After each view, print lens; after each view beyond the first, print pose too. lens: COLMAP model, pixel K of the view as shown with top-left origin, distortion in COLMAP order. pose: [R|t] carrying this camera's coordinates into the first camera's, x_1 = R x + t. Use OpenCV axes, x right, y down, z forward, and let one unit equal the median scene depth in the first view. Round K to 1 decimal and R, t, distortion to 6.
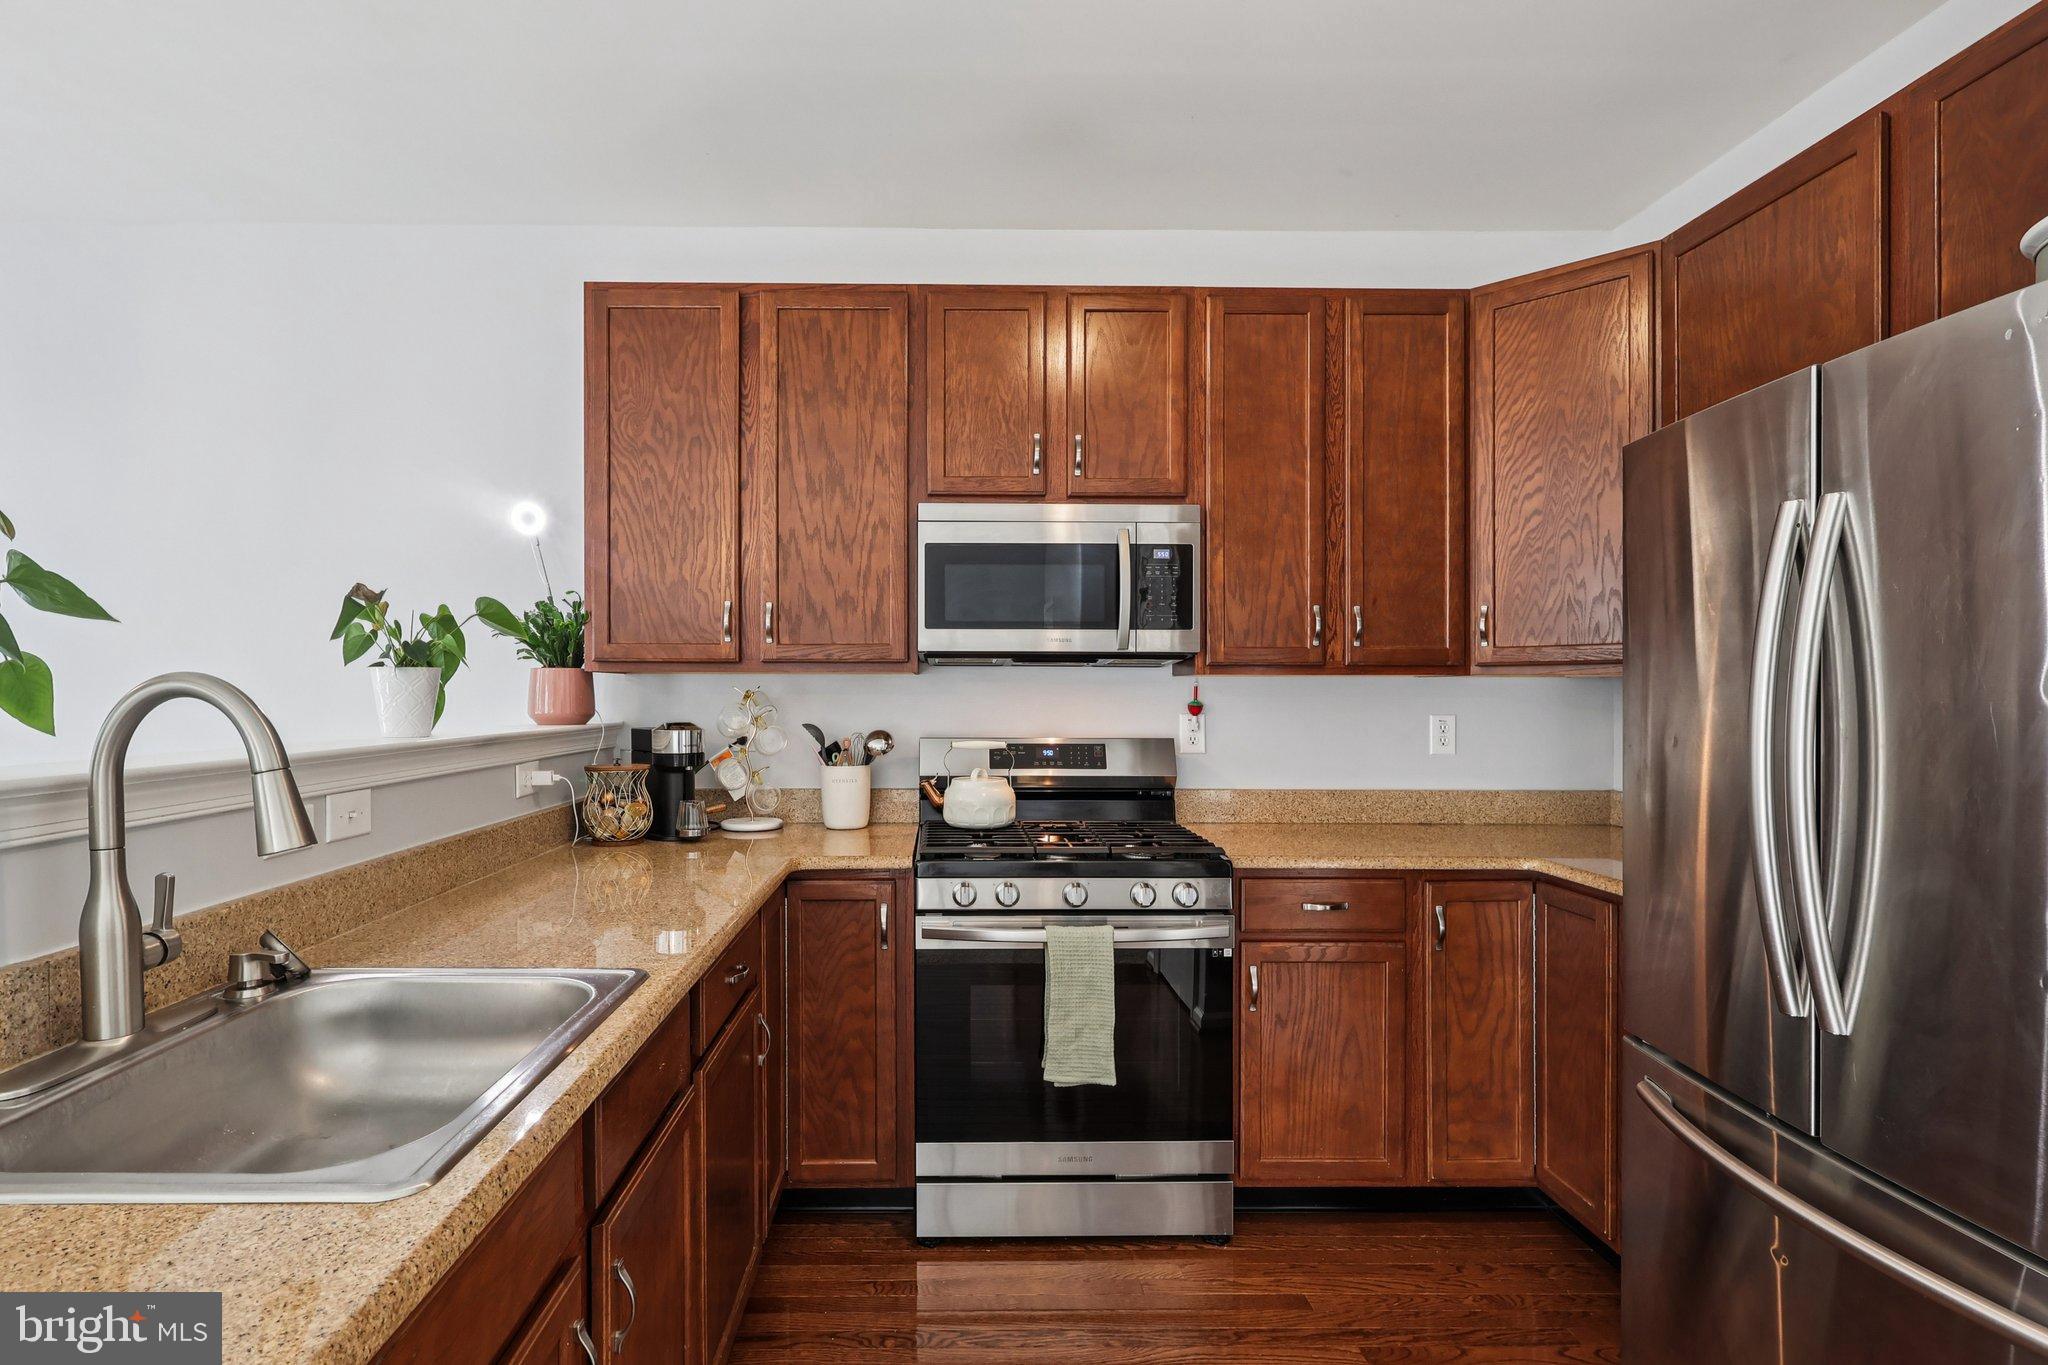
lens RADIAL K [[979.6, 0, 954.2], [0, 979.6, 697.3], [0, 0, 1]] dist [-0.002750, 0.000199]
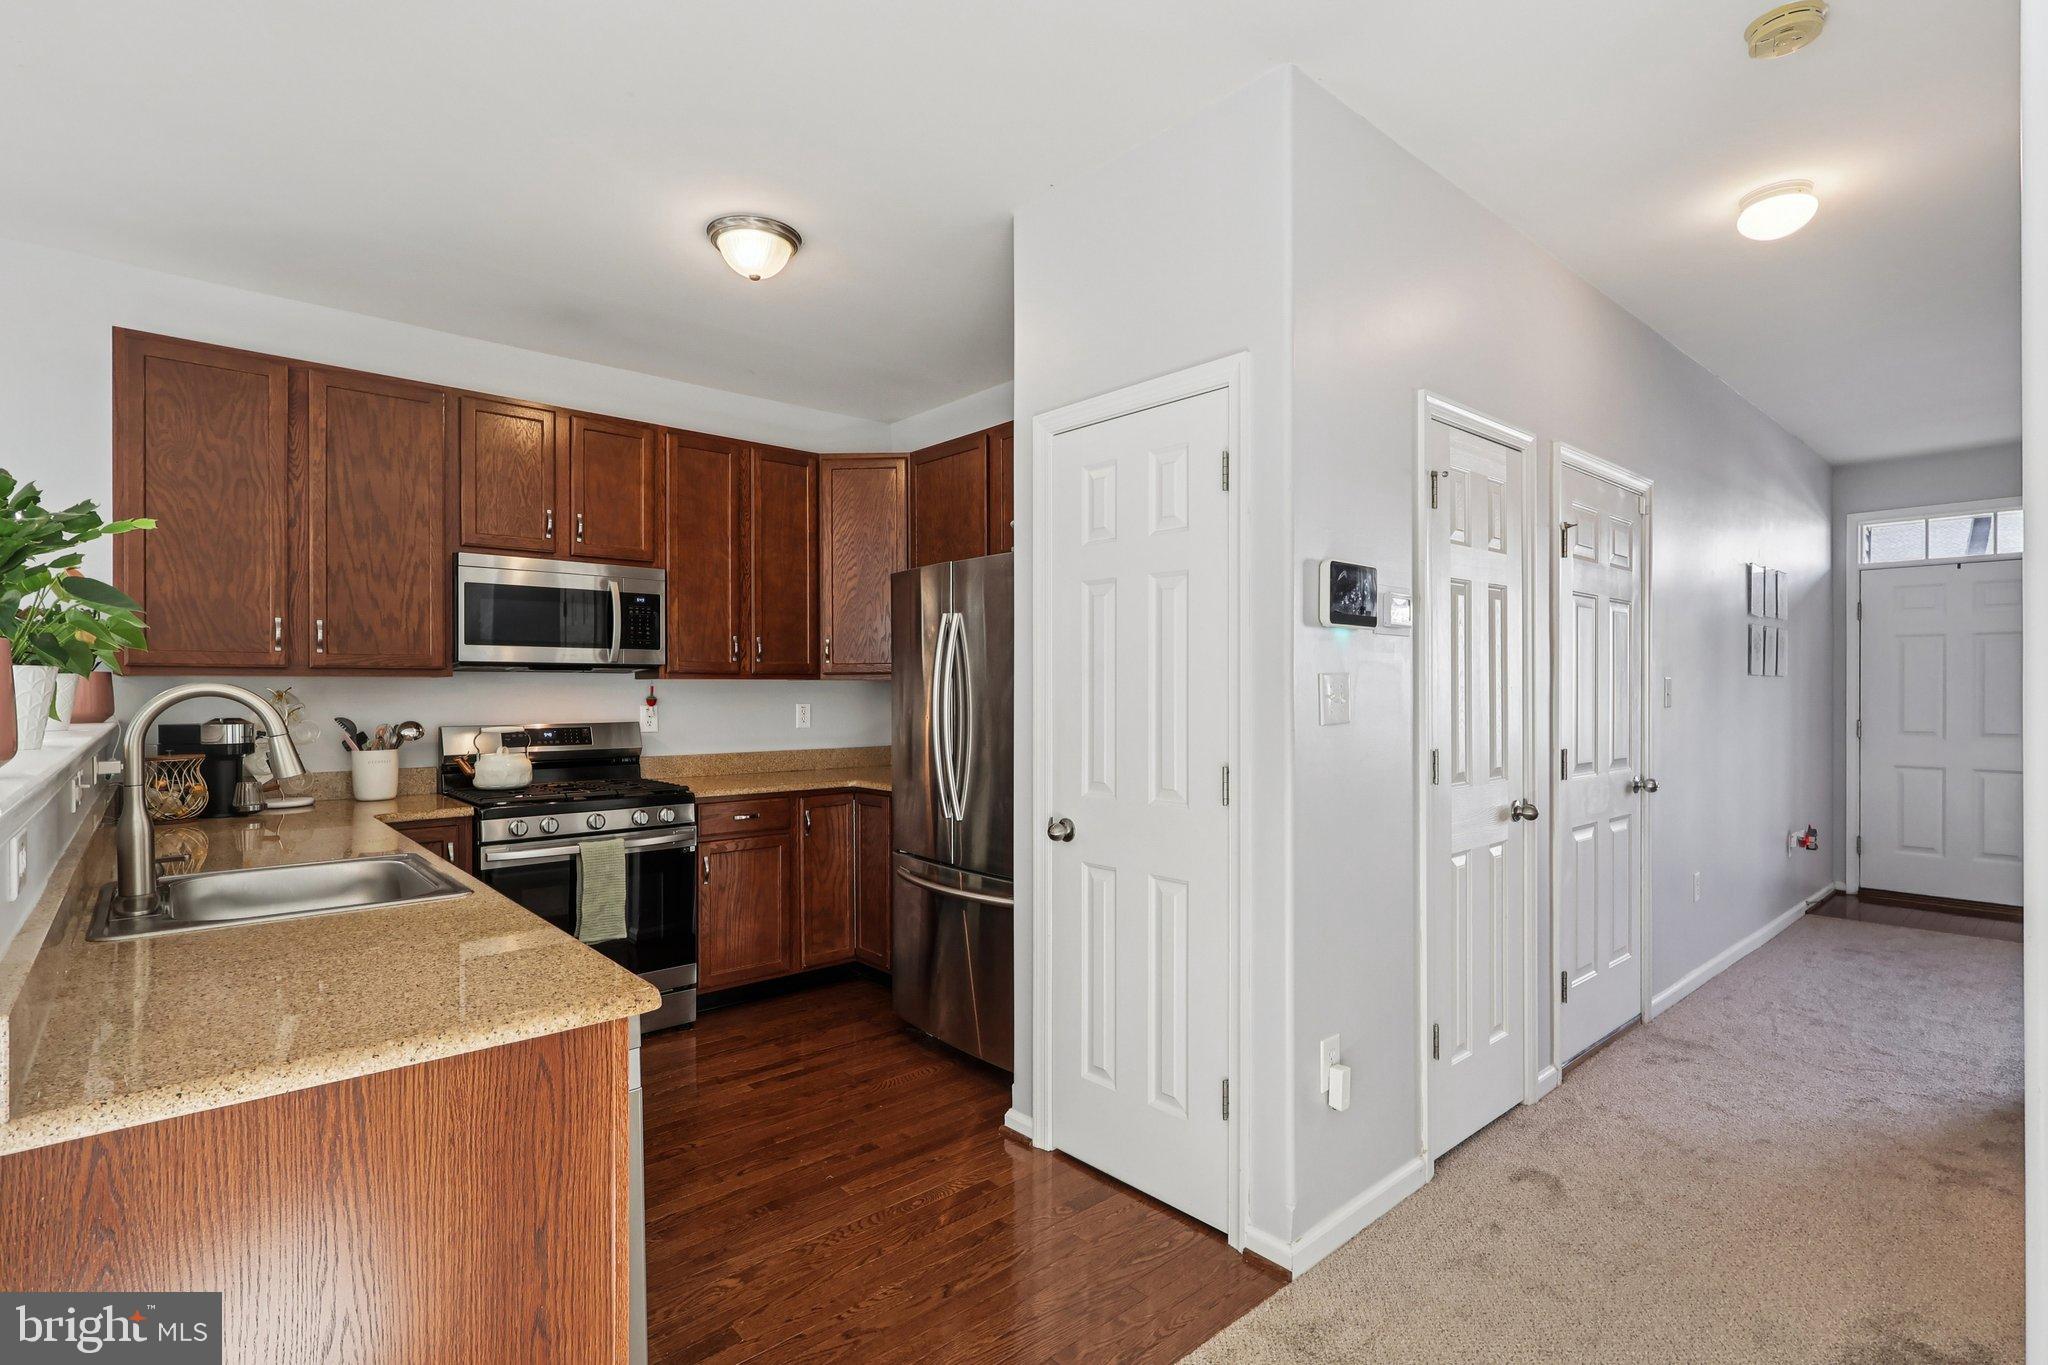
lens RADIAL K [[972.6, 0, 1024.0], [0, 972.6, 682.5], [0, 0, 1]] dist [-0.001342, 0.000477]
pose [[0.754488, 0.000534, 0.656313, -0.322863], [0.005801, 0.999955, -0.007483, -0.002799], [-0.656288, 0.009453, 0.754451, -0.520741]]
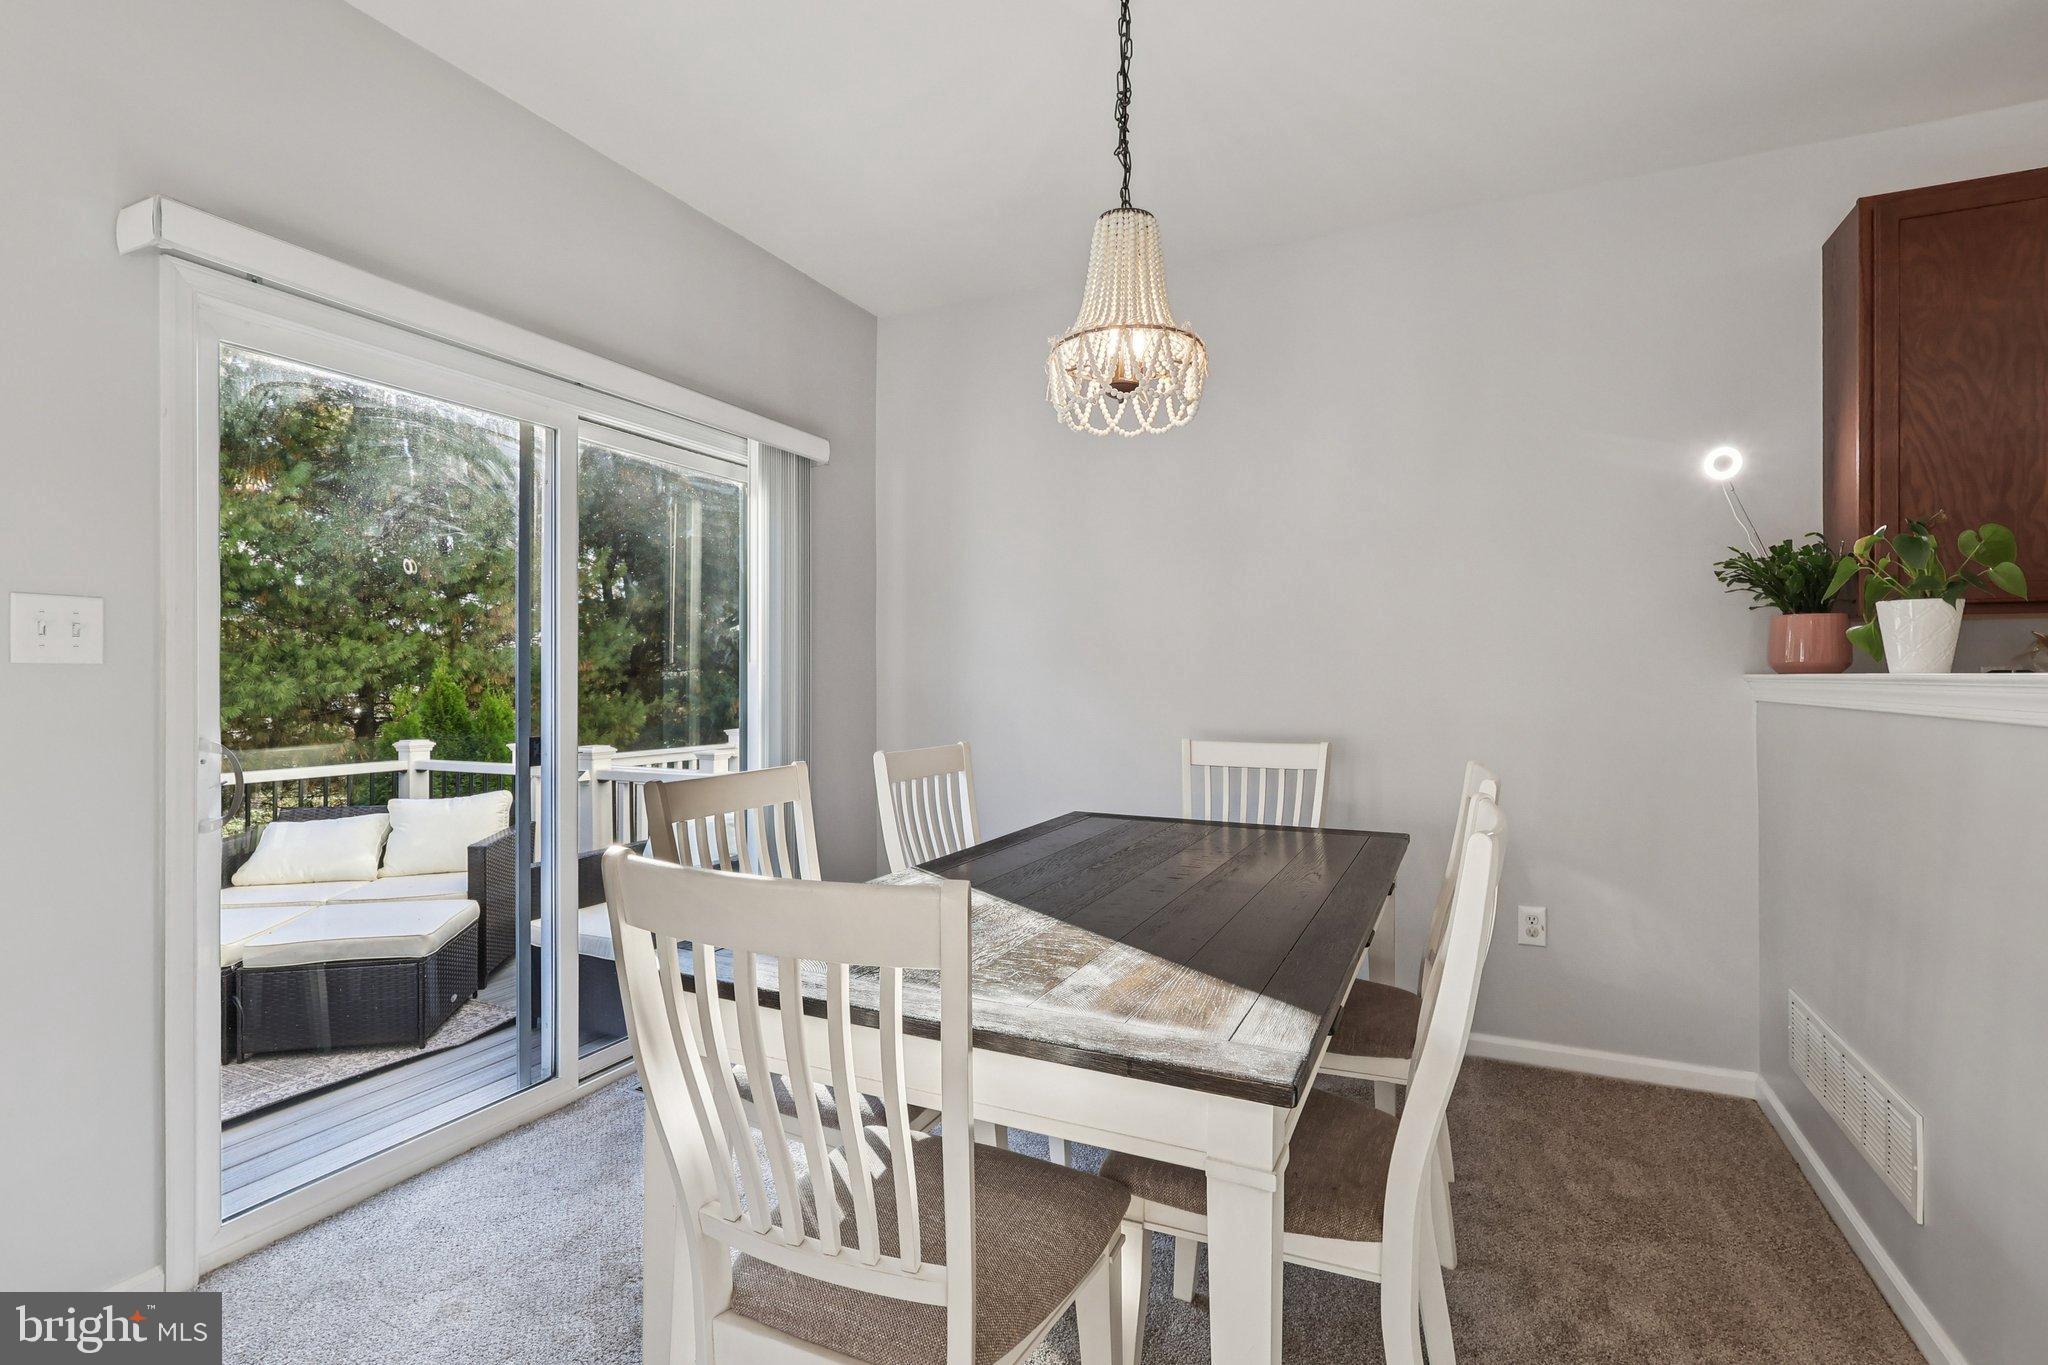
lens RADIAL K [[956.8, 0, 1019.2], [0, 956.8, 680.6], [0, 0, 1]] dist [-0.001043, -0.000666]
pose [[0.899845, -0.000713, -0.436209, -0.705382], [-0.000165, 0.999998, -0.001975, 0.037013], [0.436209, 0.001849, 0.899843, -0.167203]]
